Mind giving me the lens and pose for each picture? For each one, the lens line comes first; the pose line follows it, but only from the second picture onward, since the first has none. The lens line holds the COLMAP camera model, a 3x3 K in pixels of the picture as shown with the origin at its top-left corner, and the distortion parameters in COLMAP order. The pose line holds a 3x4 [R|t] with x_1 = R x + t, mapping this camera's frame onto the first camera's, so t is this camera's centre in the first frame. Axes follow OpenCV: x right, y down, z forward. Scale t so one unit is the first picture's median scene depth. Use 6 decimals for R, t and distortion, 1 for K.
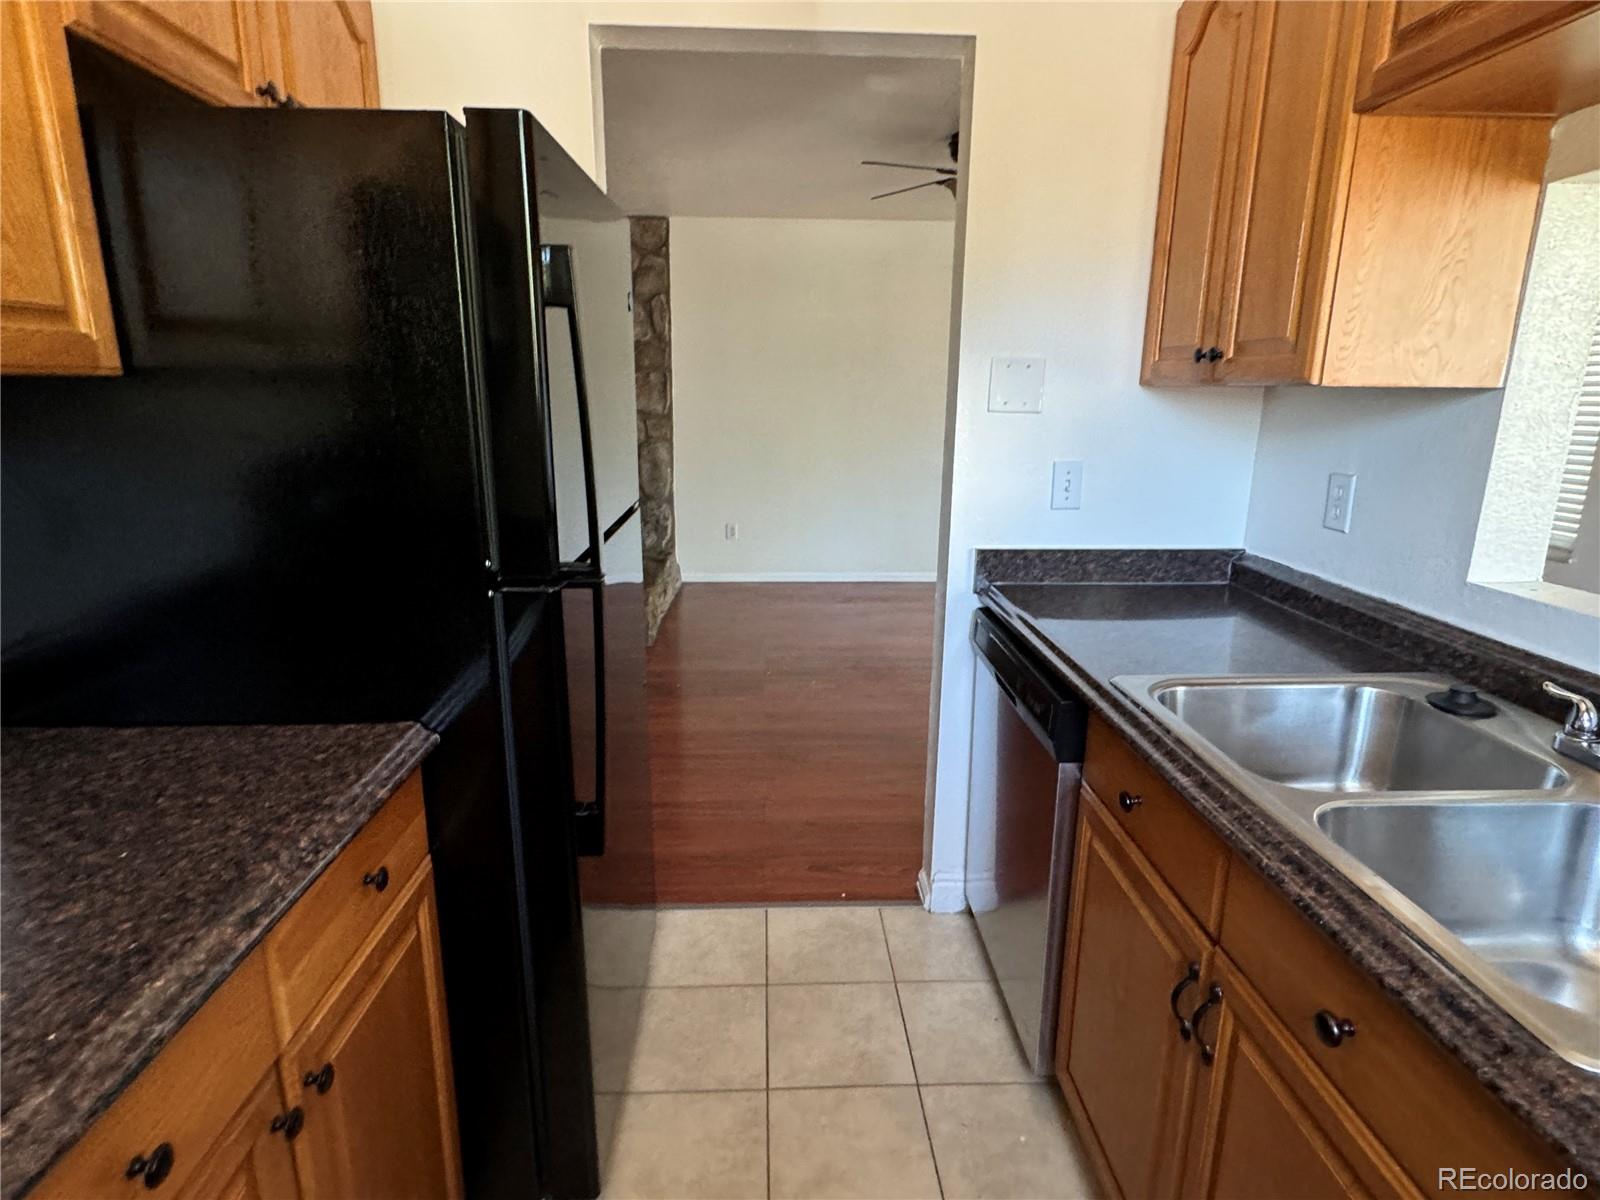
lens RADIAL K [[848.8, 0, 798.9], [0, 848.8, 596.1], [0, 0, 1]] dist [-0.002745, -0.000729]
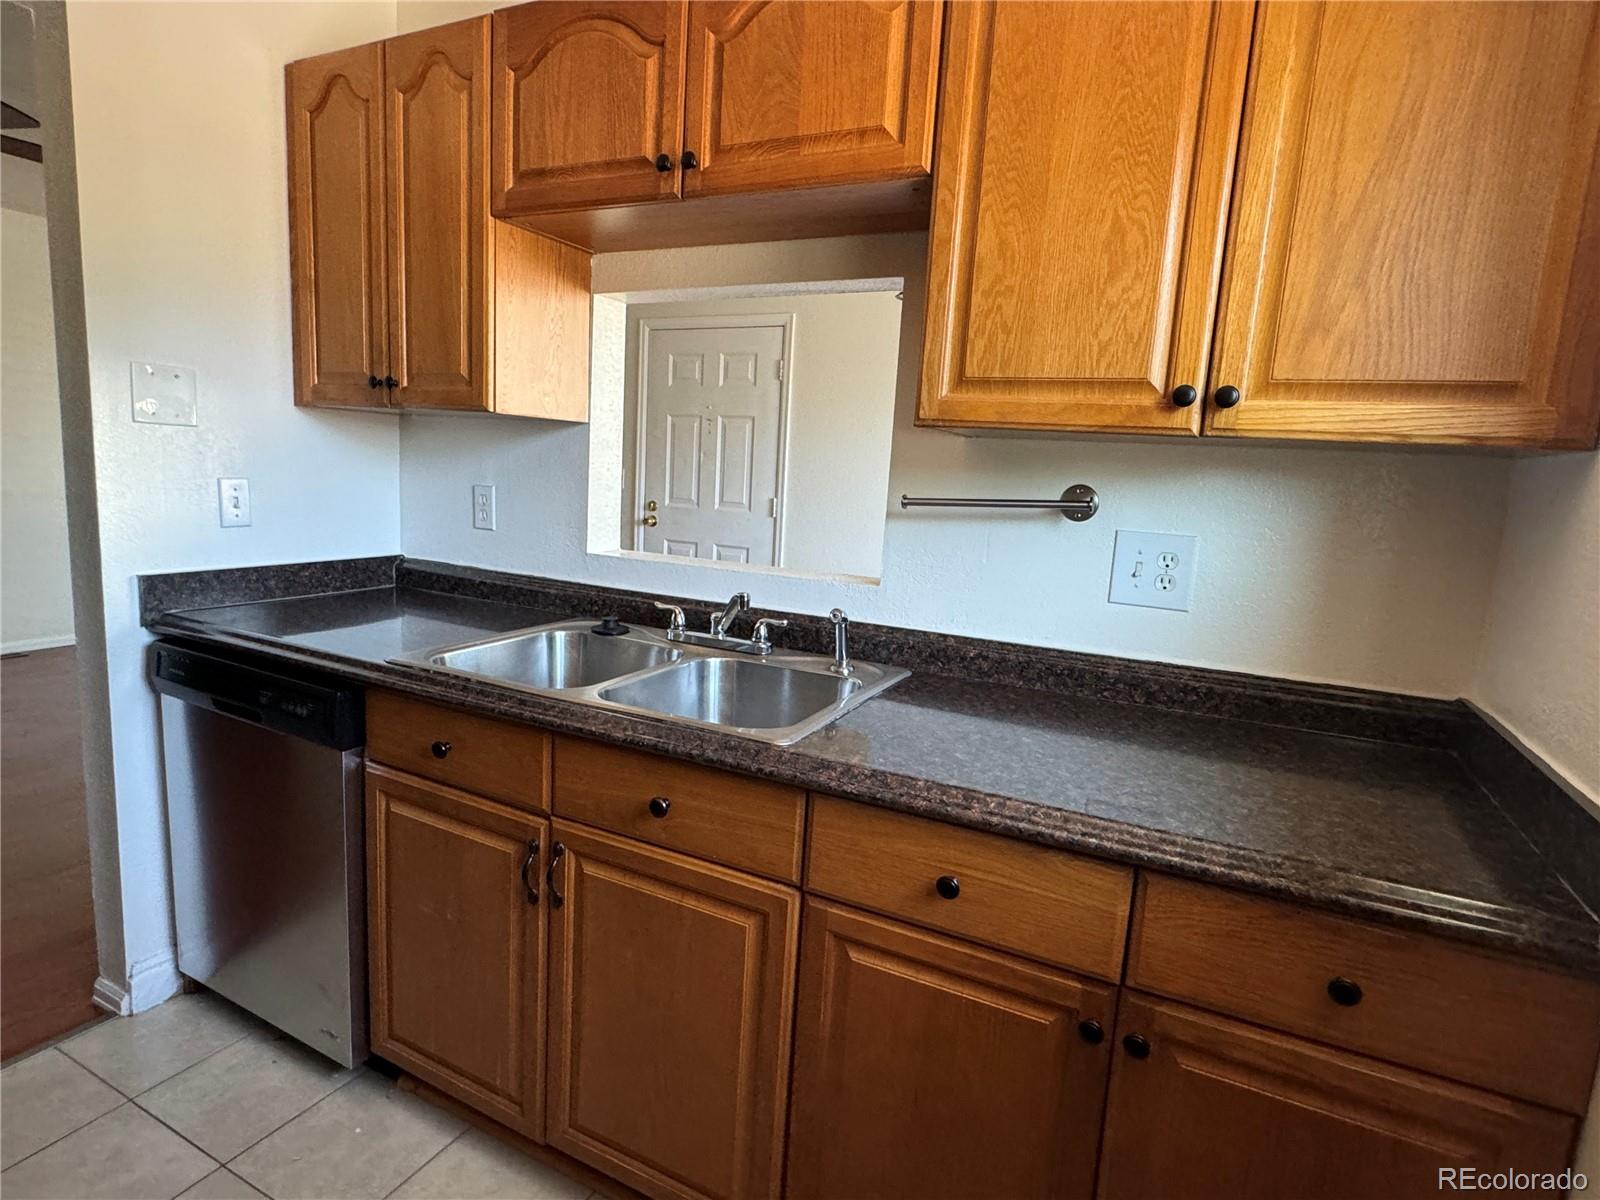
lens RADIAL K [[850.2, 0, 784.4], [0, 850.2, 599.9], [0, 0, 1]] dist [-0.001819, 0.000512]
pose [[0.489570, -0.116883, 0.864095, -0.274997], [0.156937, 0.986604, 0.044538, 0.042469], [-0.857725, 0.113804, 0.501354, -0.021834]]
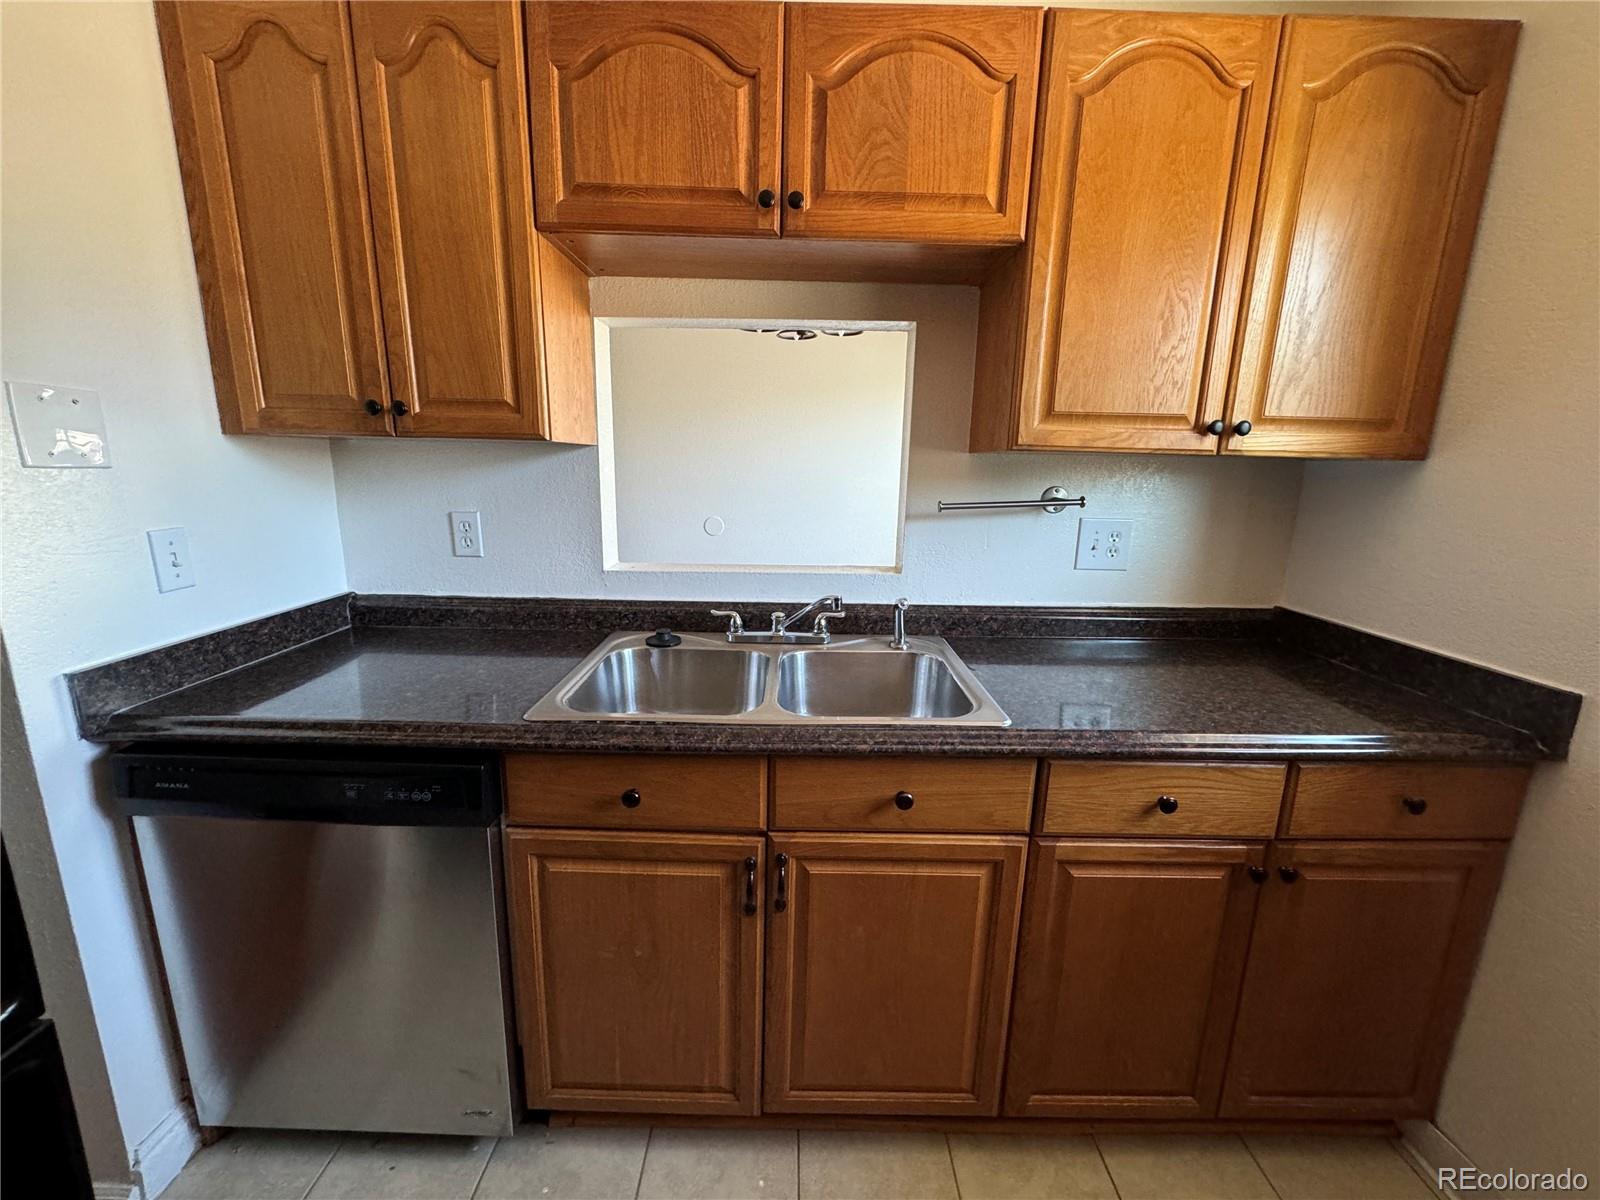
lens RADIAL K [[639.1, 0, 800.0], [0, 639.1, 600.0], [0, 0, 1]] dist [-0.001231, 0.000207]
pose [[0.041403, -0.218119, 0.975044, -0.286631], [0.220527, 0.953808, 0.204004, -0.103857], [-0.974502, 0.206577, 0.087592, 0.466329]]
